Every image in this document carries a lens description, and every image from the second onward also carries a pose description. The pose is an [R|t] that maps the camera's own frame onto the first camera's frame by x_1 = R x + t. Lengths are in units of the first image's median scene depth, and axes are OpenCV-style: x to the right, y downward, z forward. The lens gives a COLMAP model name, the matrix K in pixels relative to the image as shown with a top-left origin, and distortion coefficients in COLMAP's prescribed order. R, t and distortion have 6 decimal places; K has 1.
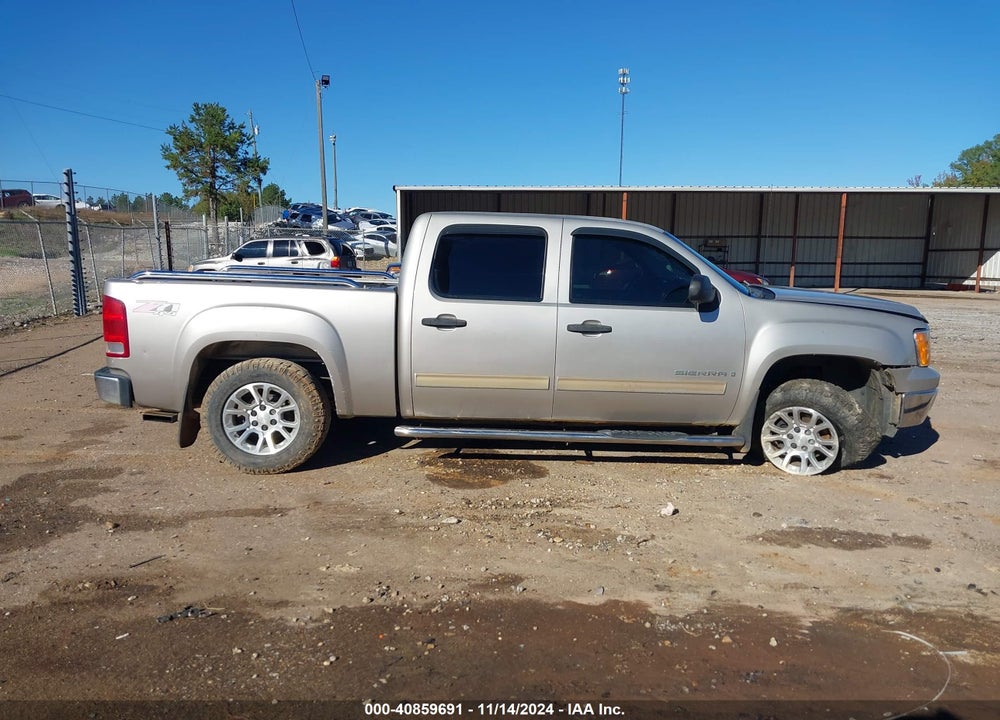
lens RADIAL K [[797.6, 0, 511.9], [0, 797.6, 389.9], [0, 0, 1]] dist [0.015758, -0.004703]
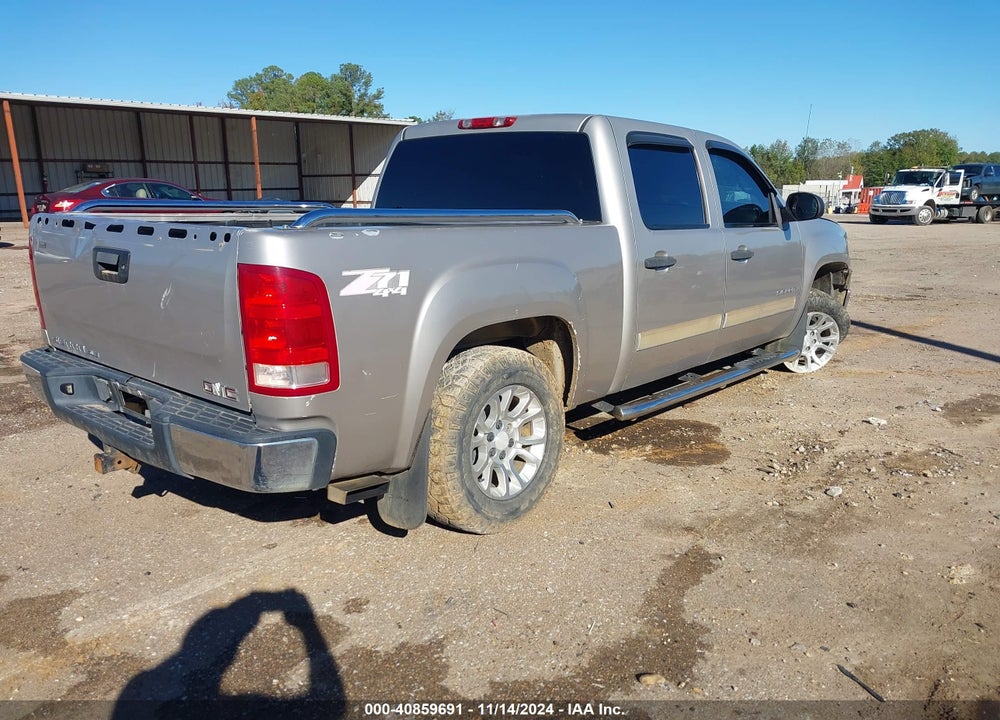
lens RADIAL K [[802.0, 0, 500.5], [0, 802.0, 380.4], [0, 0, 1]] dist [0.007968, -0.003456]
pose [[0.650457, -0.192910, 0.734637, -0.756170], [0.138020, 0.981126, 0.135432, -0.096190], [-0.746898, 0.013302, 0.664806, 0.577165]]
